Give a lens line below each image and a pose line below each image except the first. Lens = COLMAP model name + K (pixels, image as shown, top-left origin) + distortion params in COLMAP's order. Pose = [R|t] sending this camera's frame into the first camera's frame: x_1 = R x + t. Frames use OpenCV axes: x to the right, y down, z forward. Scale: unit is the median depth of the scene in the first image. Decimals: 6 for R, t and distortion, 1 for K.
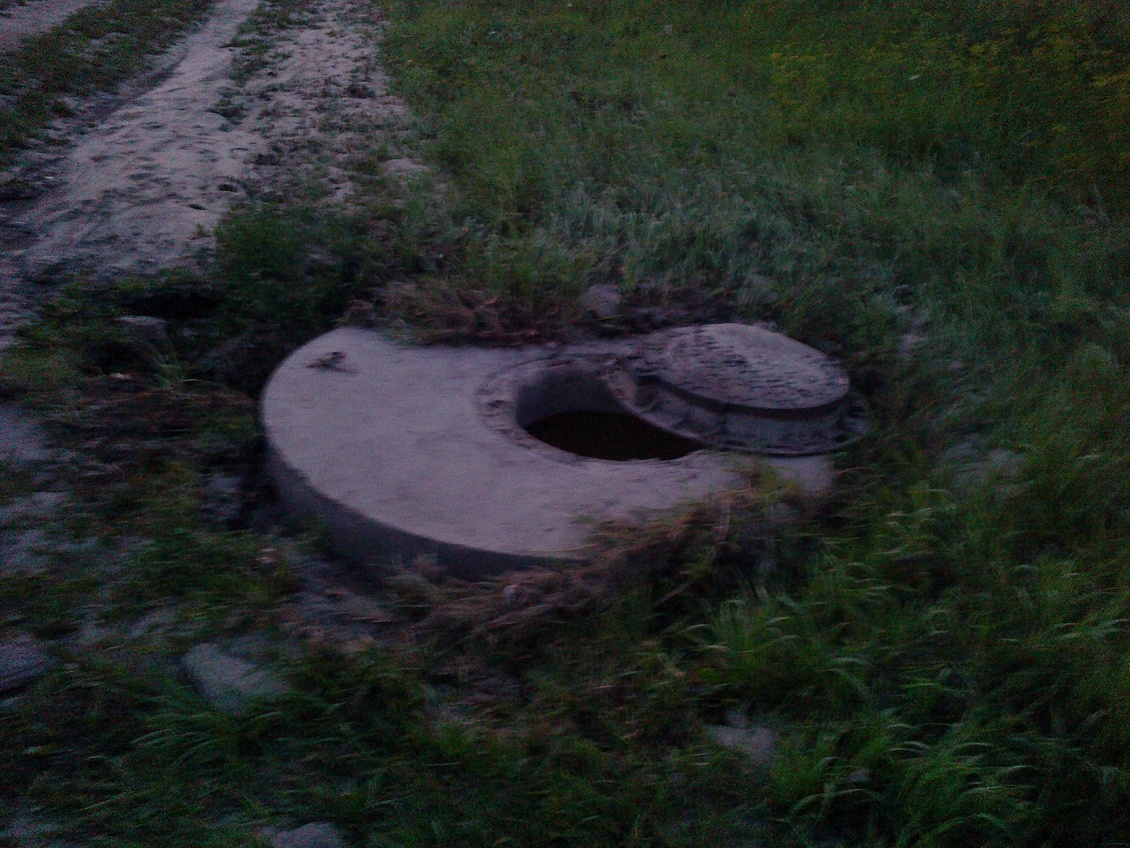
lens RADIAL K [[1020.9, 0, 551.2], [0, 1020.9, 411.7], [0, 0, 1]] dist [0.065419, -0.182752]
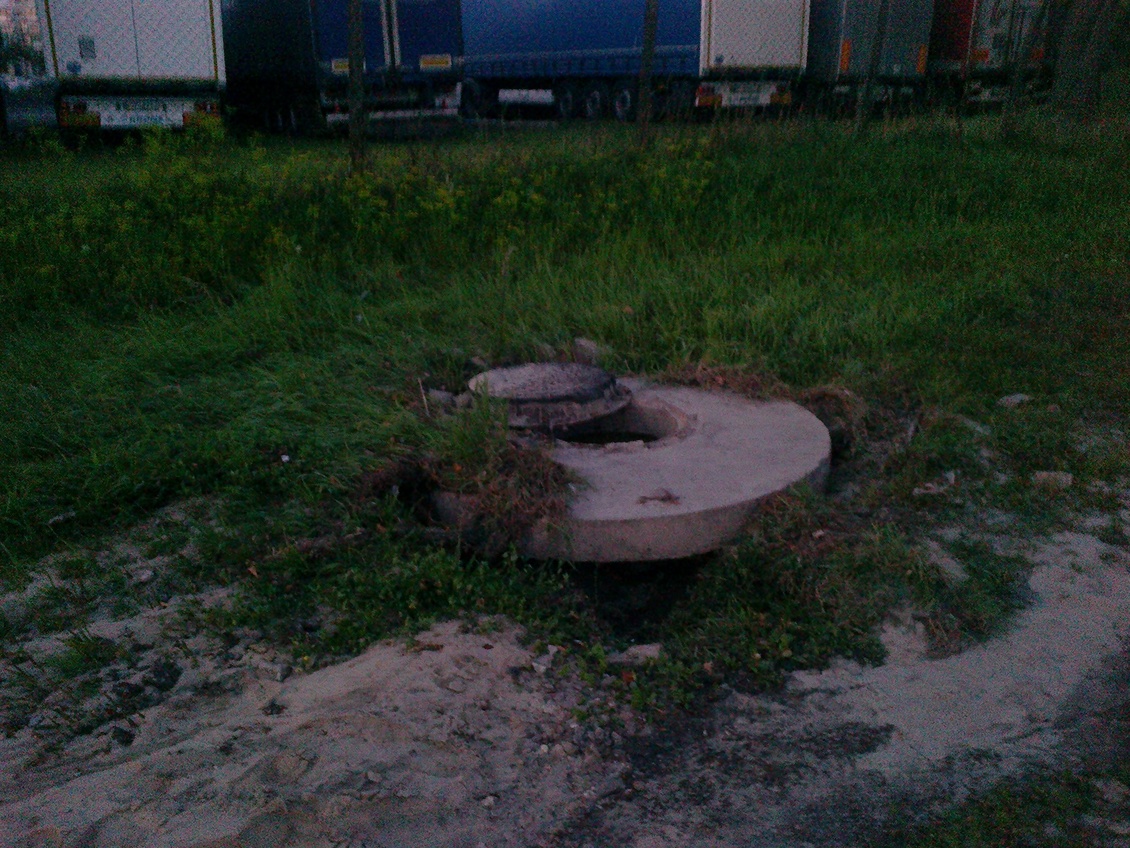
lens RADIAL K [[1020.9, 0, 551.2], [0, 1020.9, 411.7], [0, 0, 1]] dist [0.065419, -0.182752]
pose [[-0.344229, -0.344557, 0.873377, -1.097798], [0.427042, 0.770977, 0.472472, -0.685899], [-0.836147, 0.535607, -0.118252, 1.168129]]
